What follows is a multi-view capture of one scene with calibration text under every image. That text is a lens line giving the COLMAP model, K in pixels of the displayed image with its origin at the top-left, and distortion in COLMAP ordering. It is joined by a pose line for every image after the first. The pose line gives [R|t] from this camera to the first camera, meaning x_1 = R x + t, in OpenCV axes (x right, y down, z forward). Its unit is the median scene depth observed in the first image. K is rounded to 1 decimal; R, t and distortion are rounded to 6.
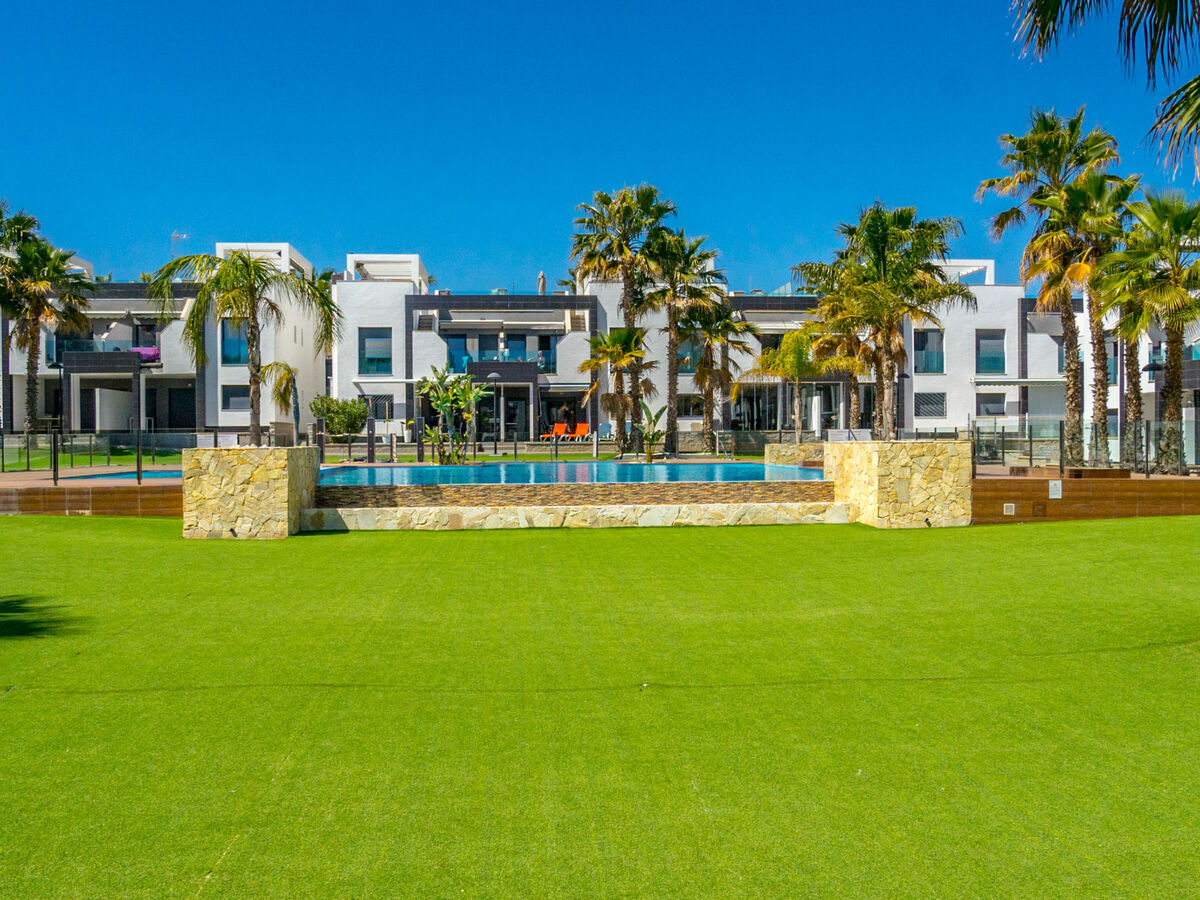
lens RADIAL K [[721.6, 0, 596.4], [0, 721.6, 454.7], [0, 0, 1]] dist [-0.030371, 0.008204]
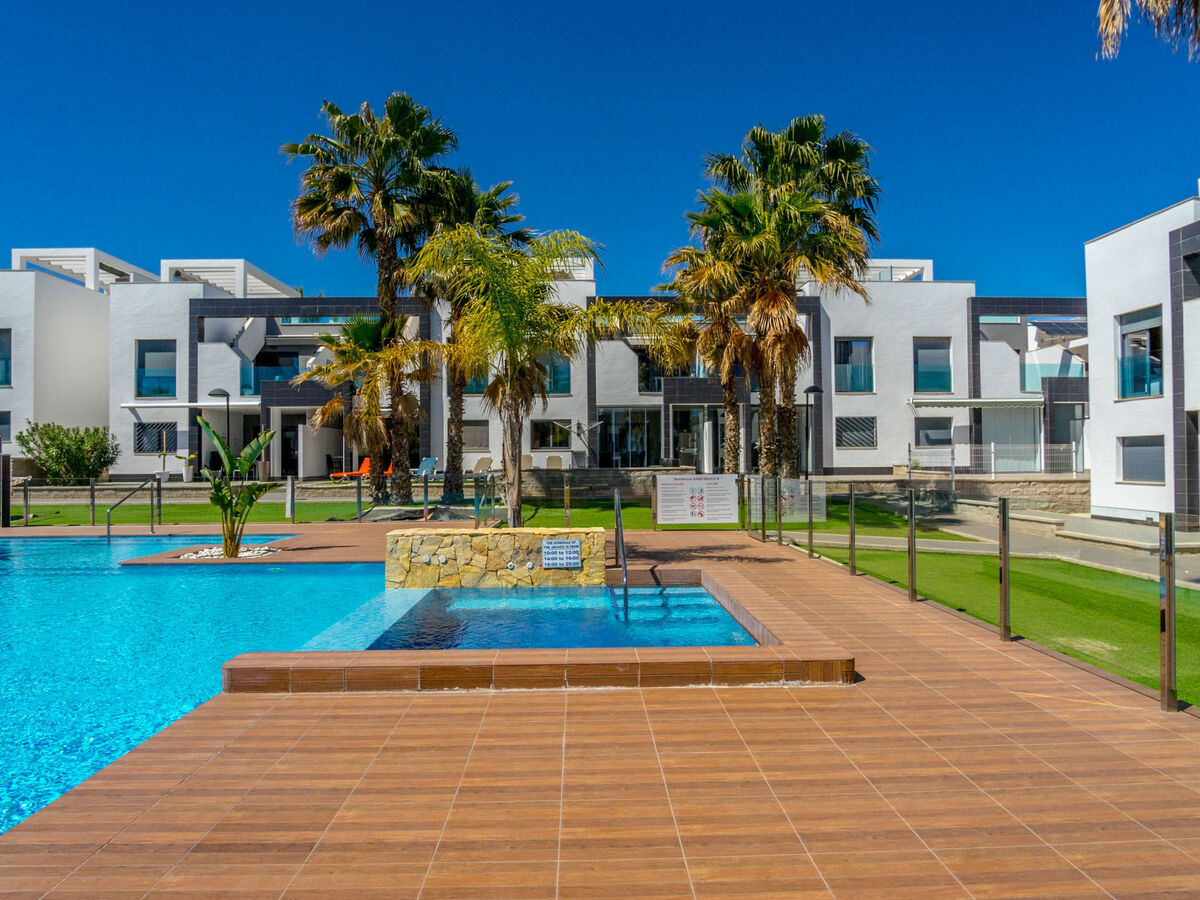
lens RADIAL K [[721.6, 0, 600.5], [0, 721.6, 448.5], [0, 0, 1]] dist [-0.030371, 0.008204]
pose [[0.999799, -0.002370, -0.019912, 0.199649], [0.001617, 0.999286, -0.037747, -0.022037], [0.019988, 0.037707, 0.999089, 0.203792]]
